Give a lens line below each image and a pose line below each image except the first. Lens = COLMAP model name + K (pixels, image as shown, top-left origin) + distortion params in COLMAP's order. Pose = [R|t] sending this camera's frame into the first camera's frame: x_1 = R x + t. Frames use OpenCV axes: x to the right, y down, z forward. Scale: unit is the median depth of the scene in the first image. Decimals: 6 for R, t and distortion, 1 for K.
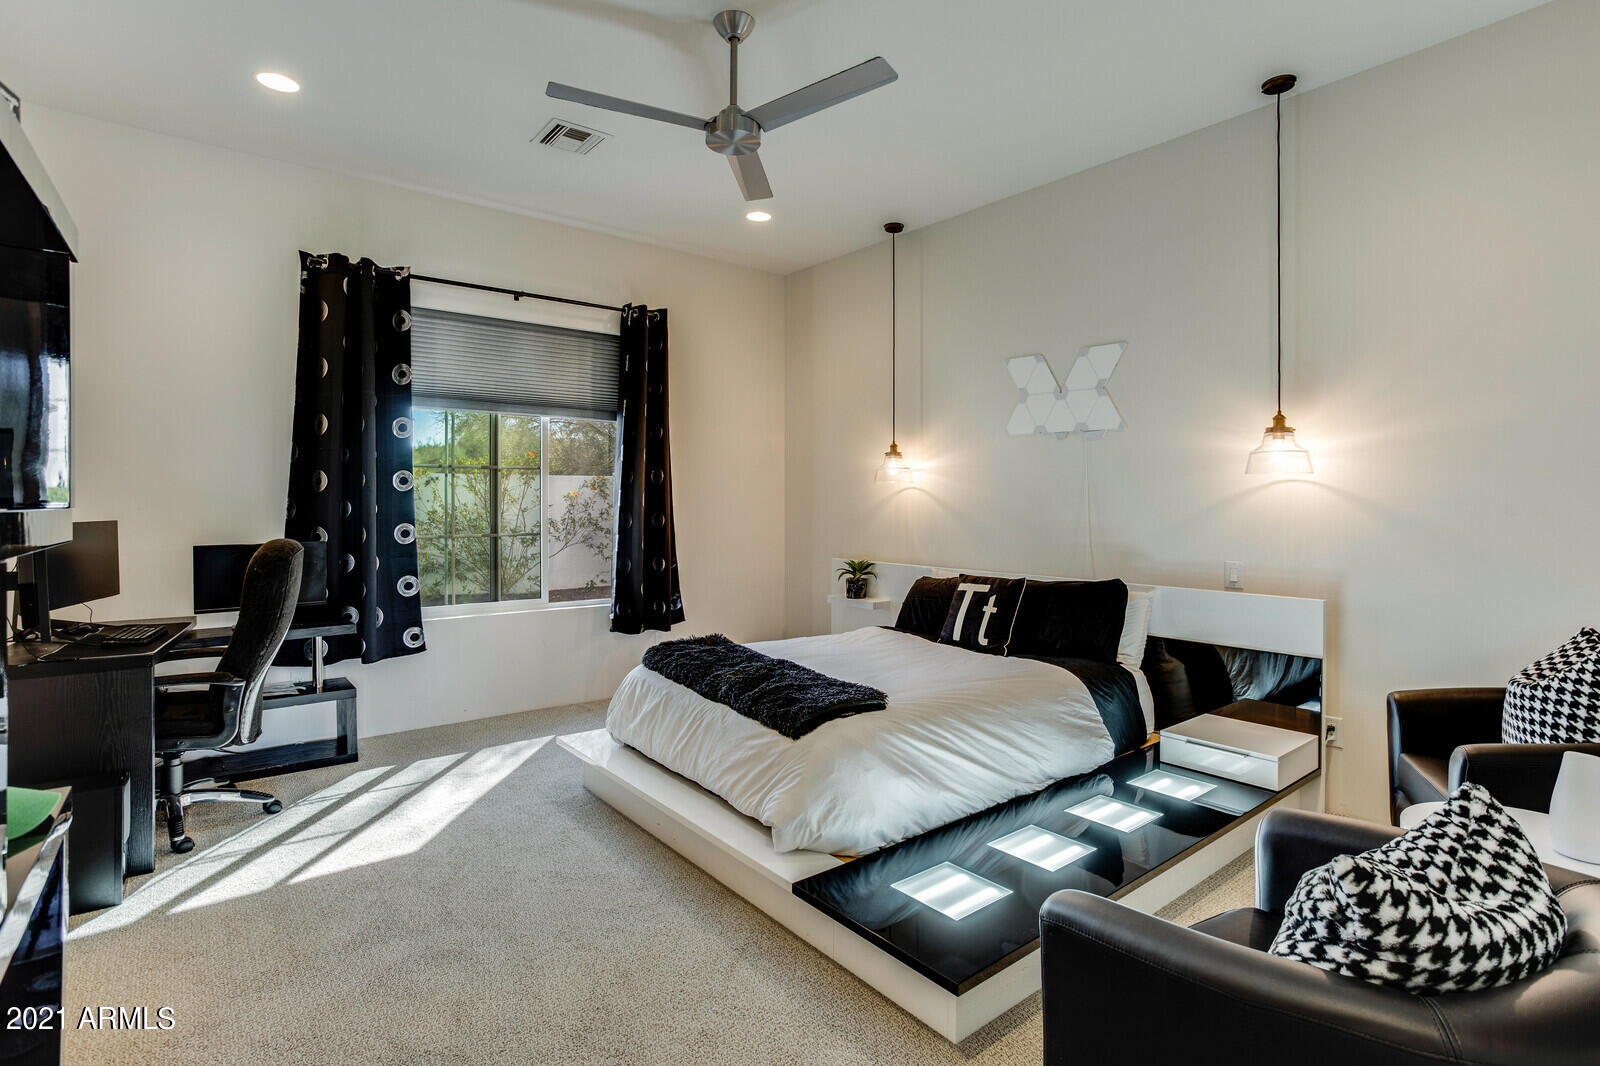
lens RADIAL K [[774.2, 0, 799.7], [0, 774.2, 525.8], [0, 0, 1]] dist [0.001596, 0.000130]
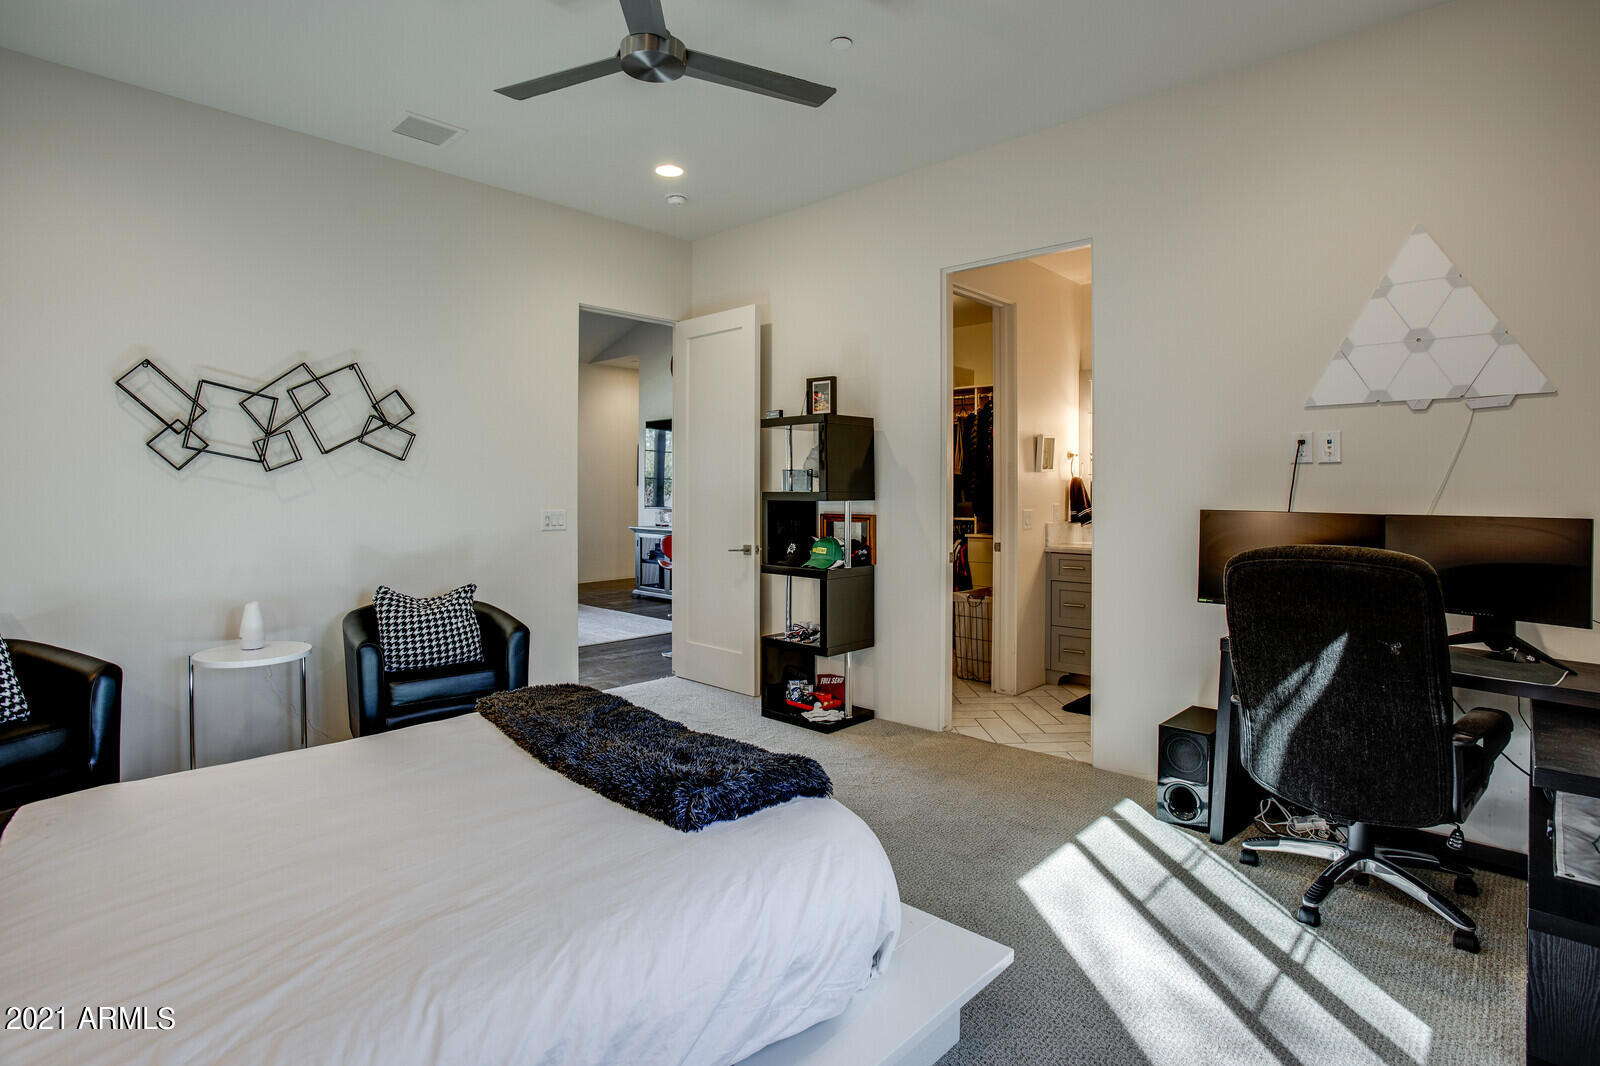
lens RADIAL K [[774.2, 0, 806.0], [0, 774.2, 529.1], [0, 0, 1]] dist [0.001596, 0.000130]
pose [[-0.998649, 0.000706, -0.051965, -0.214739], [-0.000099, 0.999880, 0.015478, 0.007103], [0.051969, 0.015463, -0.998529, 1.875398]]
